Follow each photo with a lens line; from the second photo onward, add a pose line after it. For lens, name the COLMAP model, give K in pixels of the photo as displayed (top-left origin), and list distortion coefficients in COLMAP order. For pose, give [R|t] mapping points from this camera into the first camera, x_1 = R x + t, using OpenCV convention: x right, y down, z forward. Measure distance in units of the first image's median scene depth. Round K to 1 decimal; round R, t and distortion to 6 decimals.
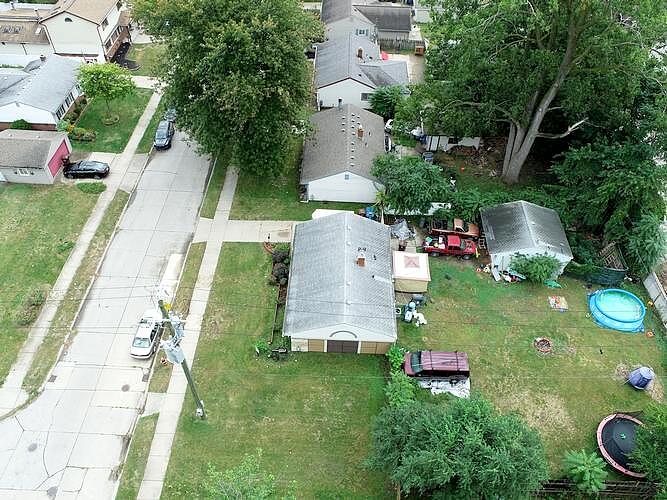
lens RADIAL K [[507.7, 0, 333.5], [0, 507.7, 250.0], [0, 0, 1]] dist [-0.015157, 0.008396]
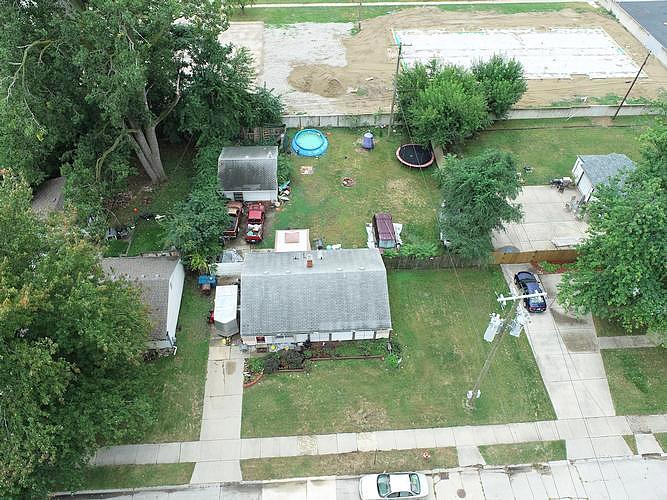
lens RADIAL K [[507.7, 0, 333.5], [0, 507.7, 250.0], [0, 0, 1]] dist [-0.015157, 0.008396]
pose [[-0.097367, -0.753091, 0.650672, -0.554747], [0.724178, 0.394859, 0.565379, -0.494137], [-0.682705, 0.526251, 0.506925, 0.399087]]
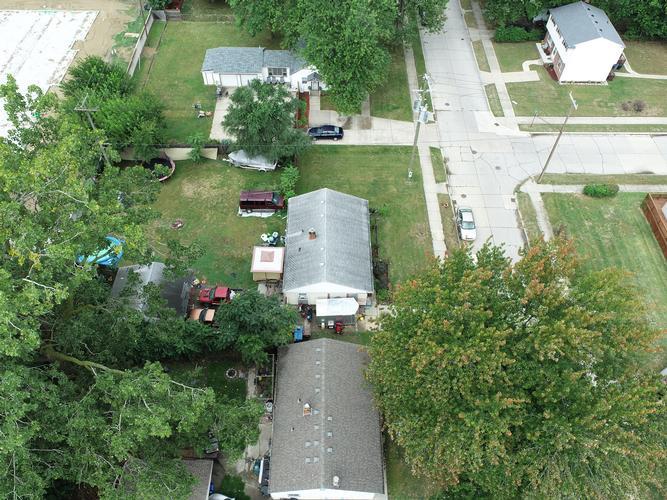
lens RADIAL K [[507.7, 0, 333.5], [0, 507.7, 250.0], [0, 0, 1]] dist [-0.015157, 0.008396]
pose [[-0.998572, 0.002449, -0.053370, 0.063686], [-0.052905, -0.184479, 0.981412, -1.087008], [-0.007442, 0.982833, 0.184345, 0.750047]]
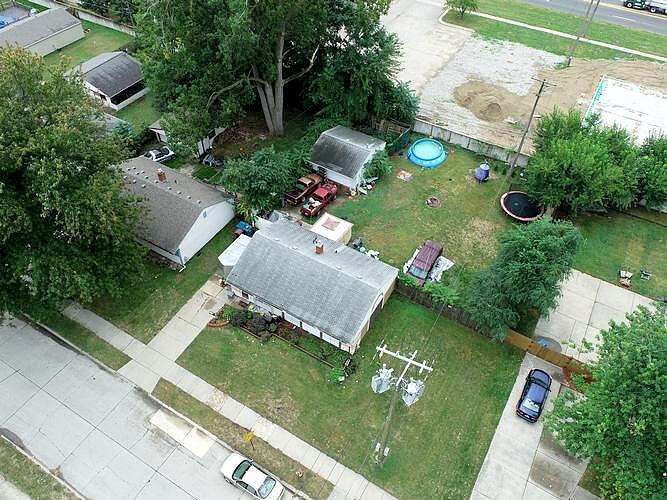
lens RADIAL K [[507.7, 0, 333.5], [0, 507.7, 250.0], [0, 0, 1]] dist [-0.015157, 0.008396]
pose [[0.479584, -0.659190, 0.579196, -0.488596], [0.642841, 0.713213, 0.279432, -0.227811], [-0.597289, 0.238319, 0.765800, 0.180675]]
